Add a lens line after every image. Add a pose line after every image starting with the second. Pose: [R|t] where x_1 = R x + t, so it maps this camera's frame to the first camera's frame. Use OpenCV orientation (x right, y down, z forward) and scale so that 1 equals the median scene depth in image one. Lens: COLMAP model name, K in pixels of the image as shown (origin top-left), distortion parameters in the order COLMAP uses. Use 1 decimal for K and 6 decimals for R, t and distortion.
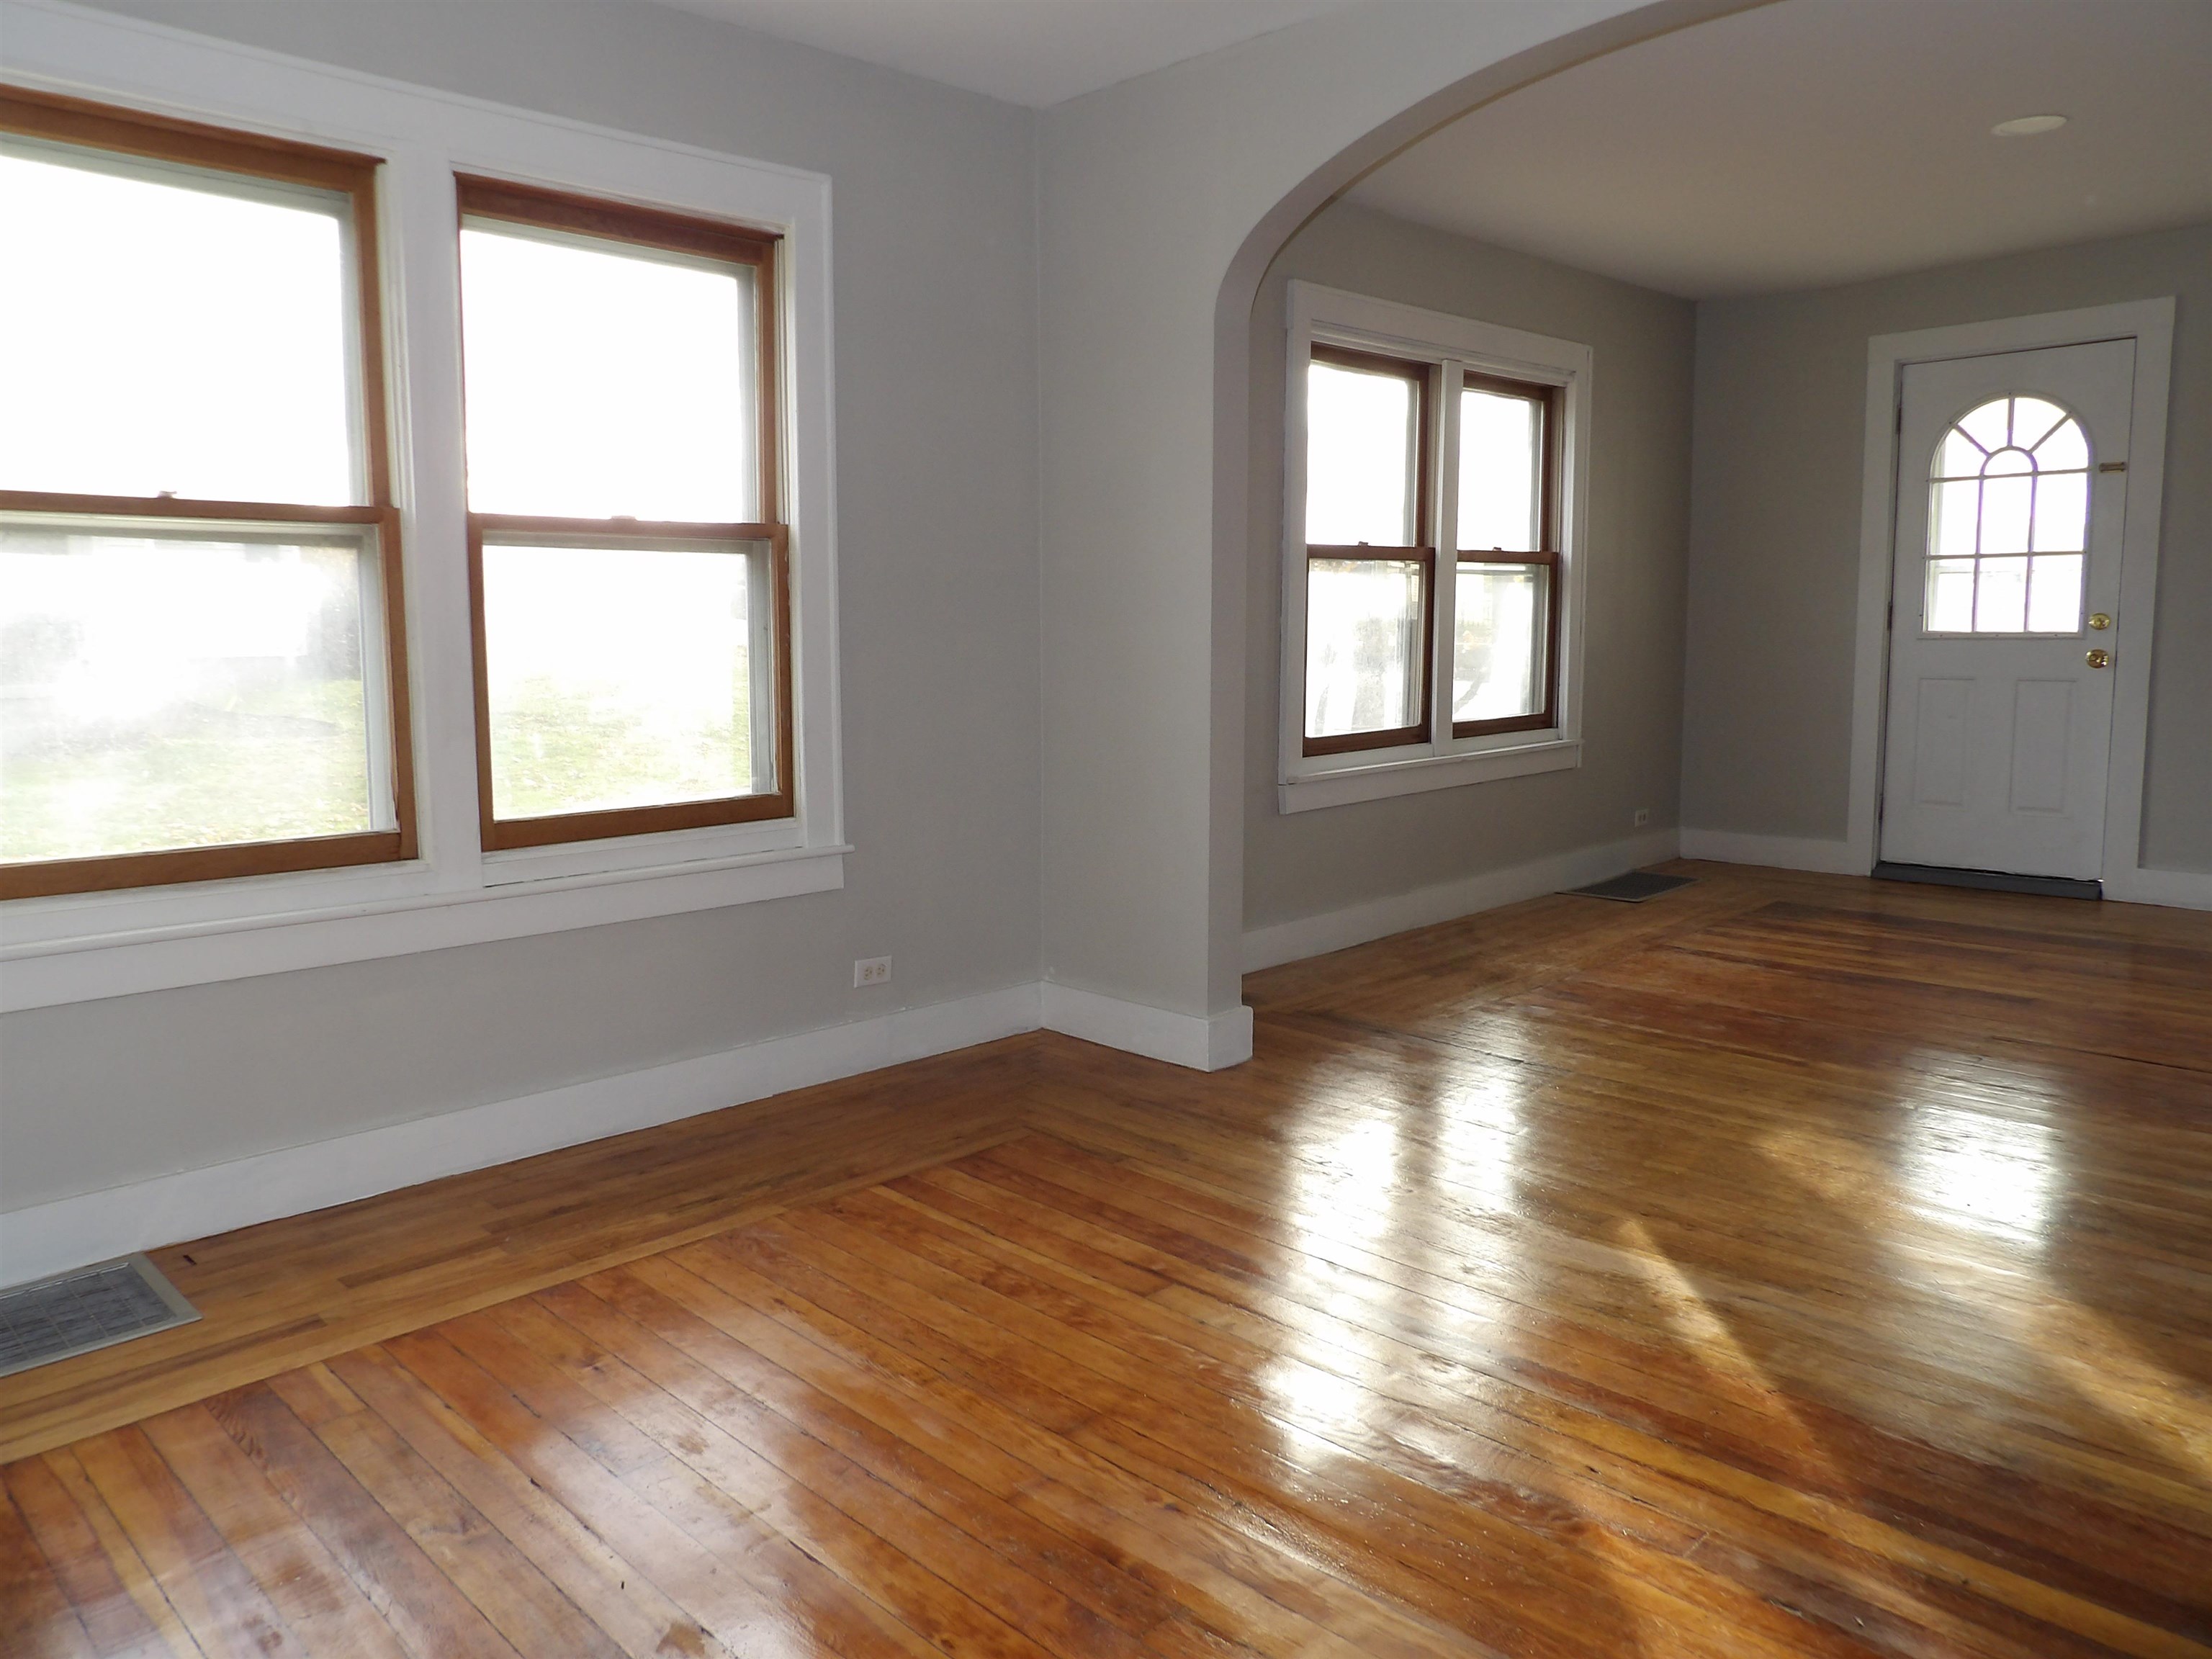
lens RADIAL K [[1564.2, 0, 1101.6], [0, 1564.2, 804.7], [0, 0, 1]] dist [-0.062522, 0.075171]
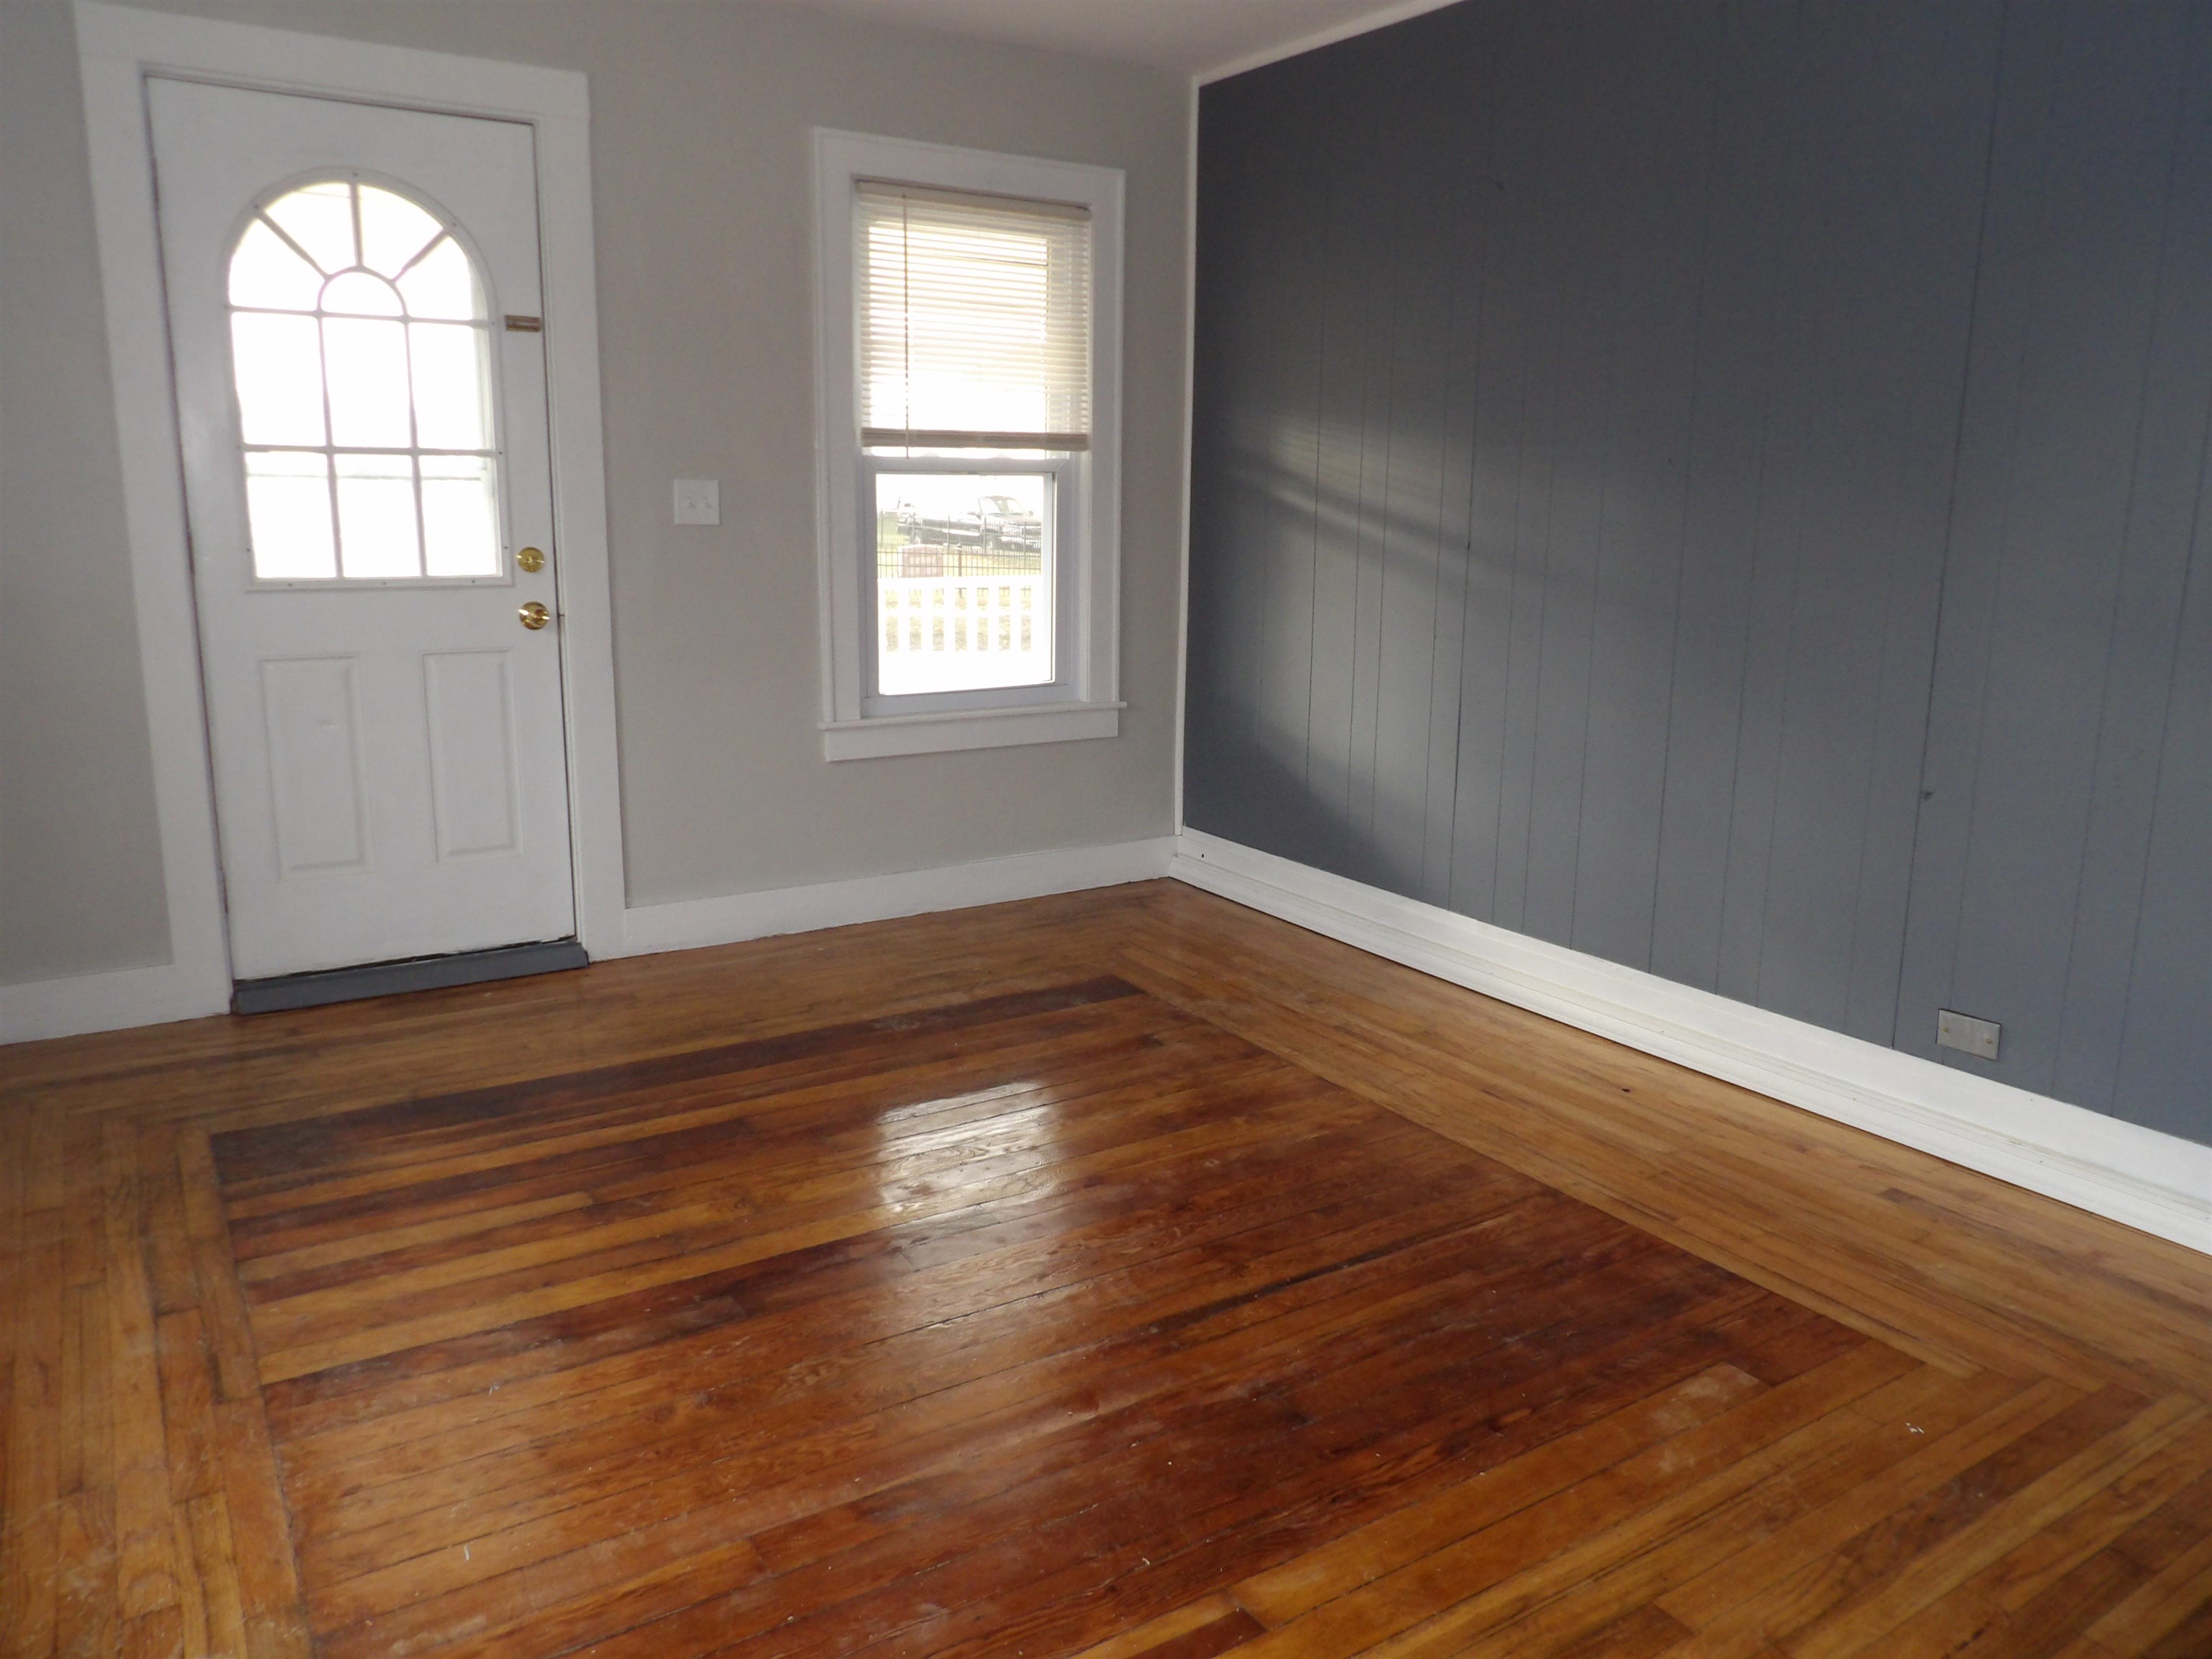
lens RADIAL K [[1564.2, 0, 1101.6], [0, 1564.2, 804.7], [0, 0, 1]] dist [-0.062522, 0.075171]
pose [[0.209370, -0.169514, 0.963031, 0.037294], [0.104092, 0.983127, 0.150421, -0.089722], [-0.972280, 0.068750, 0.223482, 0.618717]]
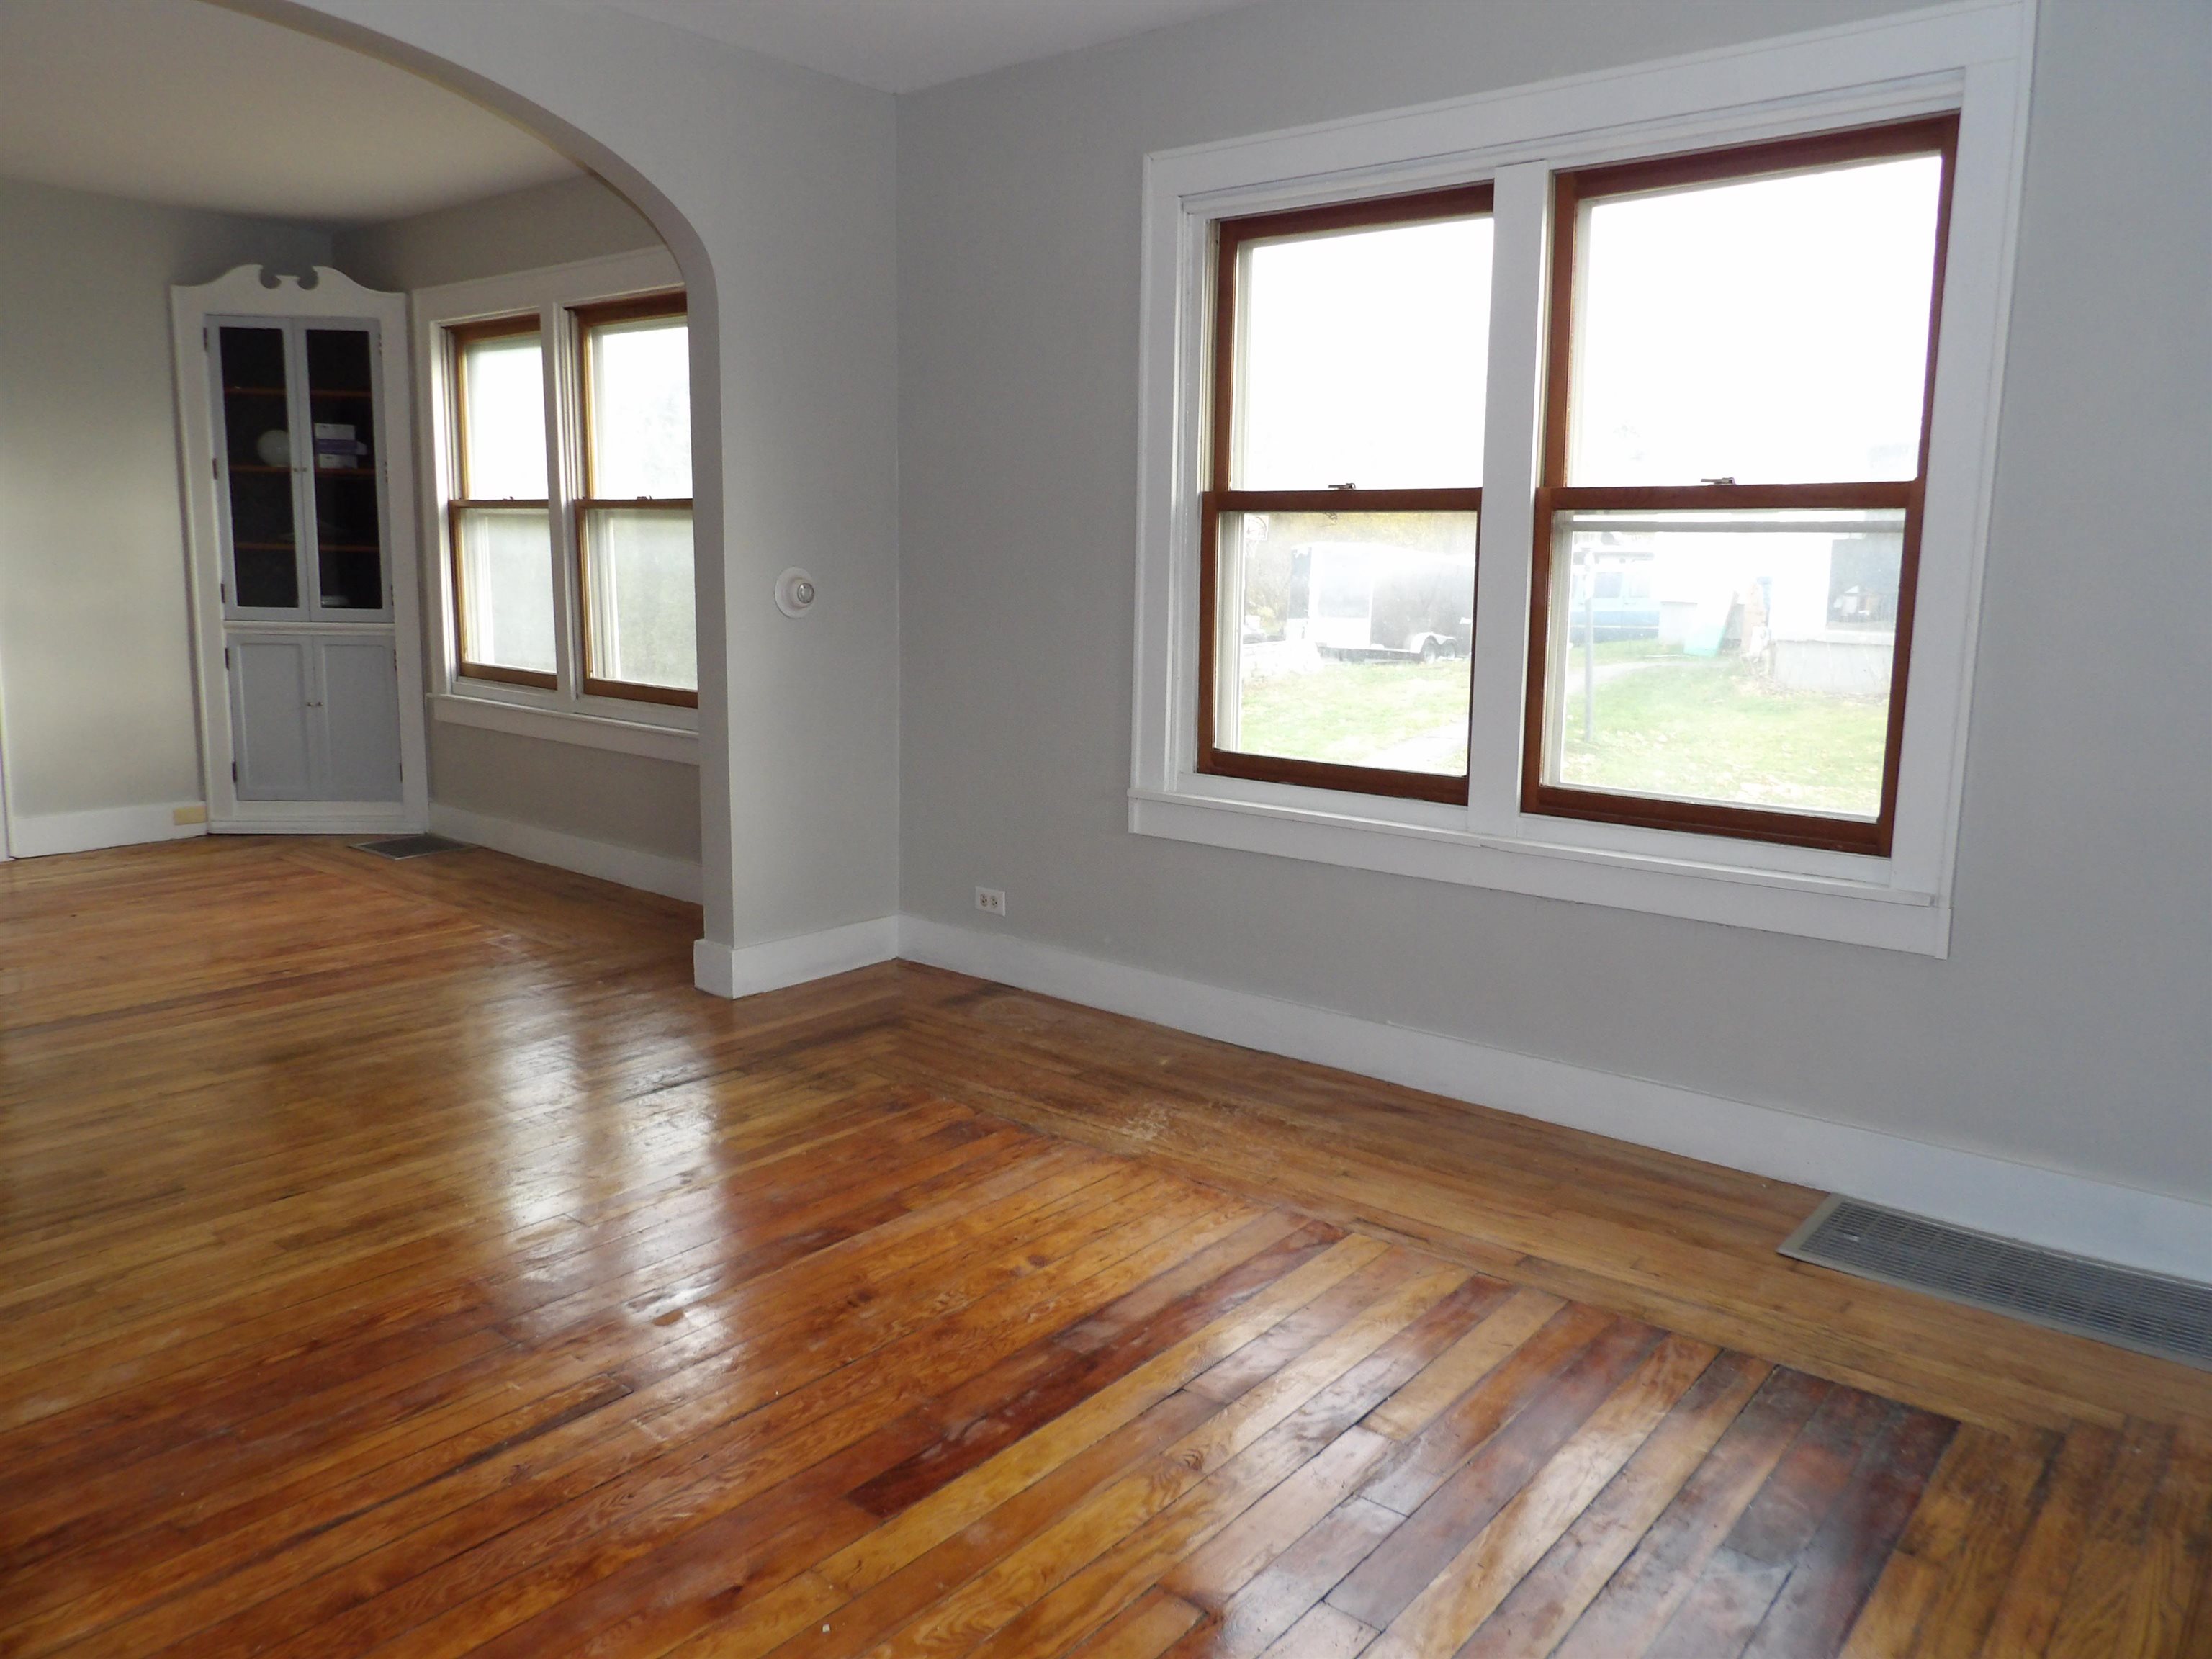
lens RADIAL K [[1564.2, 0, 1101.6], [0, 1564.2, 804.7], [0, 0, 1]] dist [-0.062522, 0.075171]
pose [[0.097989, 0.168362, -0.980843, 0.767805], [-0.143037, 0.977735, 0.153539, -0.109905], [0.984855, 0.125252, 0.119890, 0.755765]]
